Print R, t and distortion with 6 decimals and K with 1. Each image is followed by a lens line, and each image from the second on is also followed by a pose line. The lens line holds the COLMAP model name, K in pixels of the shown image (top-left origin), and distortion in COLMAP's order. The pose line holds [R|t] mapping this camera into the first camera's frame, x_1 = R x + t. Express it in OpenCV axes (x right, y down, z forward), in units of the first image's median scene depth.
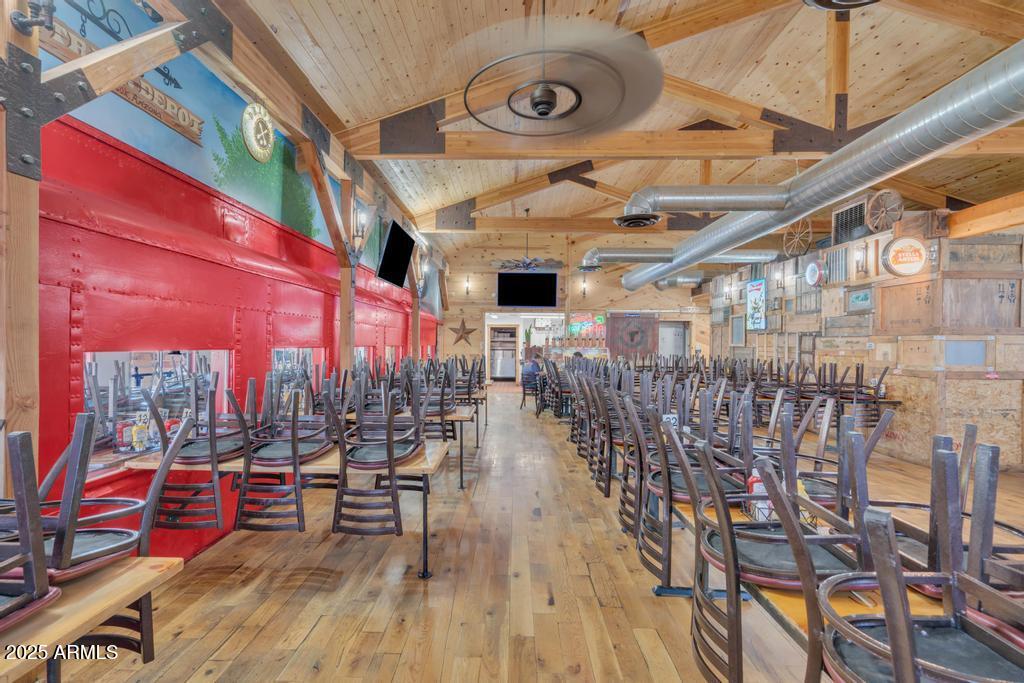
lens RADIAL K [[460.5, 0, 505.0], [0, 460.5, 344.8], [0, 0, 1]] dist [-0.000658, 0.000816]
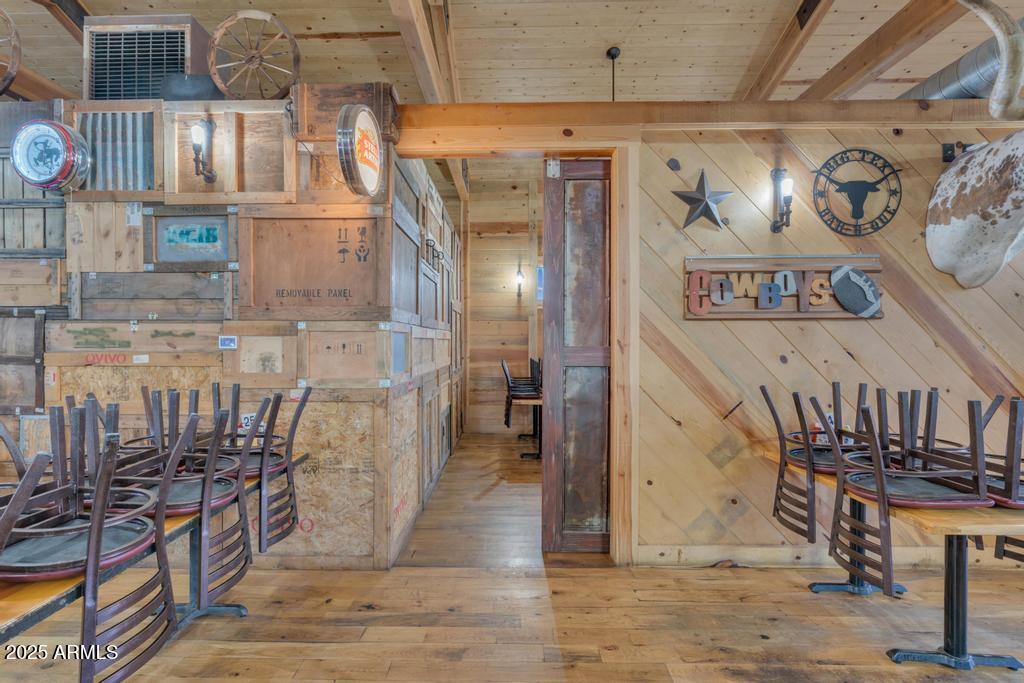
lens RADIAL K [[460.5, 0, 505.0], [0, 460.5, 344.8], [0, 0, 1]] dist [-0.000658, 0.000816]
pose [[-0.006923, -0.014195, 0.999875, 0.351632], [0.002645, 0.999895, 0.014214, -0.000801], [-0.999973, 0.002744, -0.006885, 0.767596]]
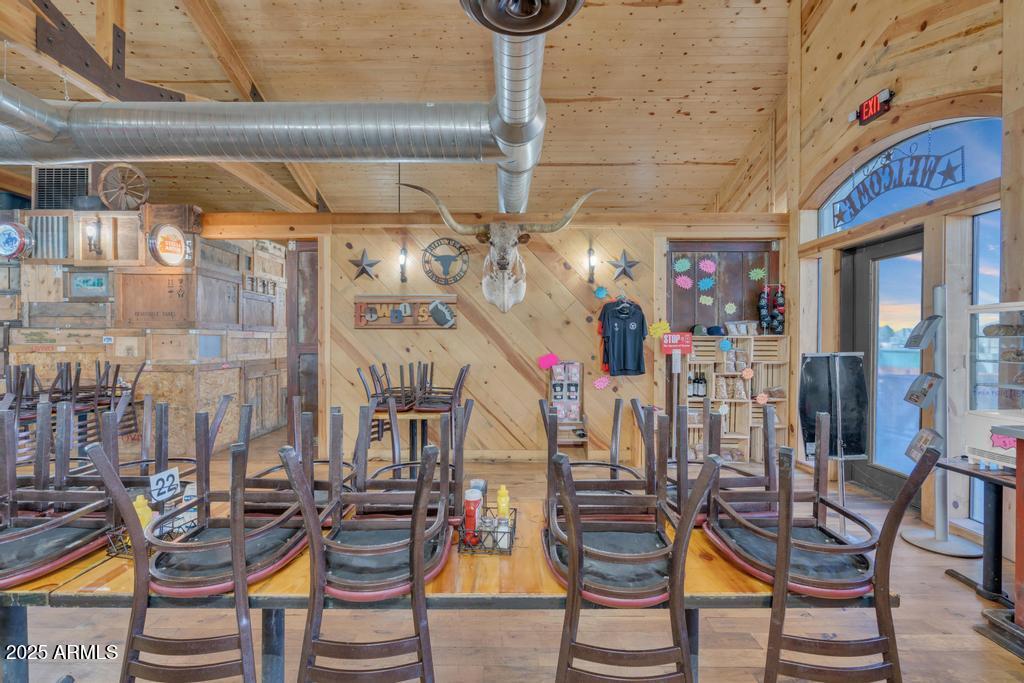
lens RADIAL K [[460.5, 0, 505.0], [0, 460.5, 344.8], [0, 0, 1]] dist [-0.000658, 0.000816]
pose [[-0.019426, -0.015417, 0.999692, -0.083838], [0.000009, 0.999881, 0.015420, -0.001803], [-0.999811, 0.000309, -0.019424, 0.292392]]
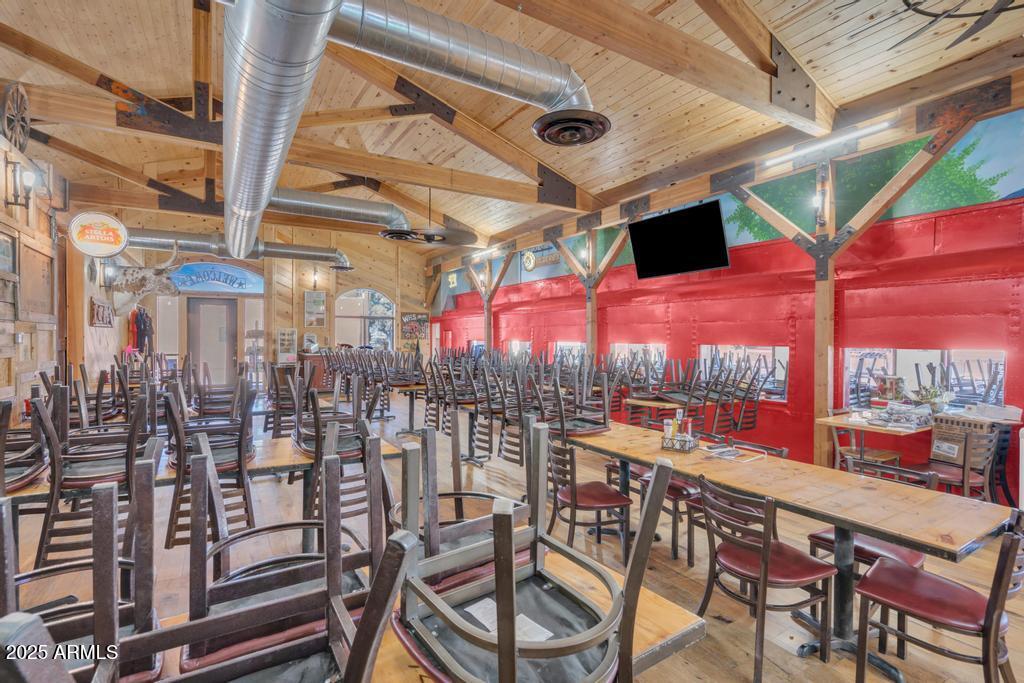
lens RADIAL K [[460.5, 0, 505.0], [0, 460.5, 344.8], [0, 0, 1]] dist [-0.000658, 0.000816]
pose [[-0.841816, -0.004379, -0.539747, 0.617001], [-0.014811, 0.999778, 0.014988, -0.008191], [0.539561, 0.020611, -0.841694, 1.937938]]
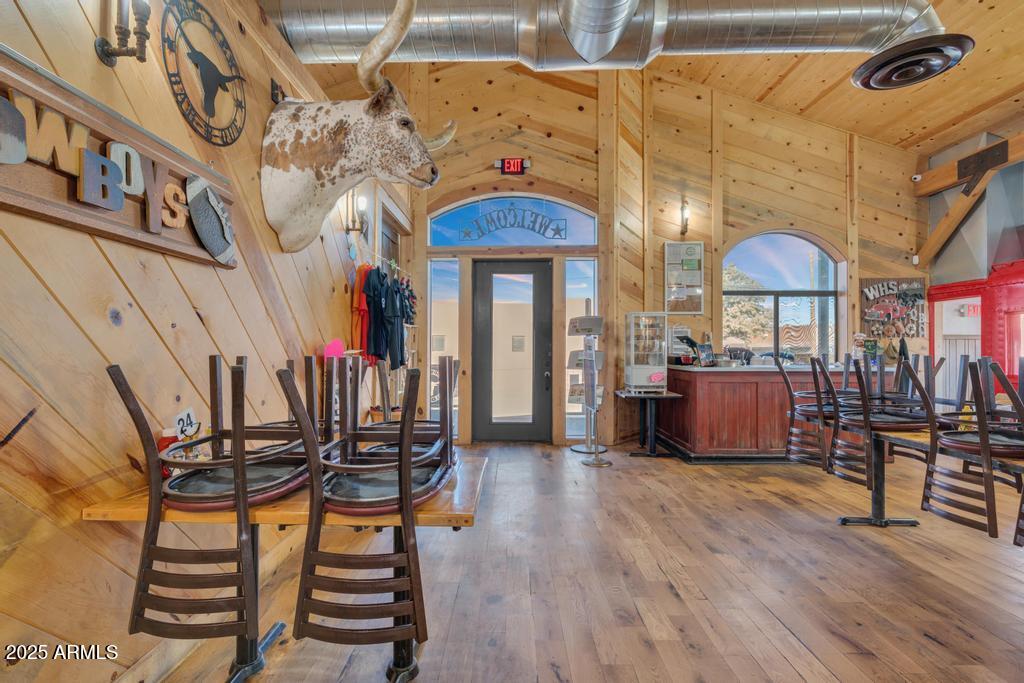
lens RADIAL K [[471.5, 0, 506.0], [0, 471.5, 343.5], [0, 0, 1]] dist [-0.001242, 0.000099]
pose [[-0.999941, -0.008018, -0.007332, 0.626814], [-0.007961, 0.999938, -0.007828, 0.036979], [0.007395, -0.007769, -0.999942, 0.727140]]
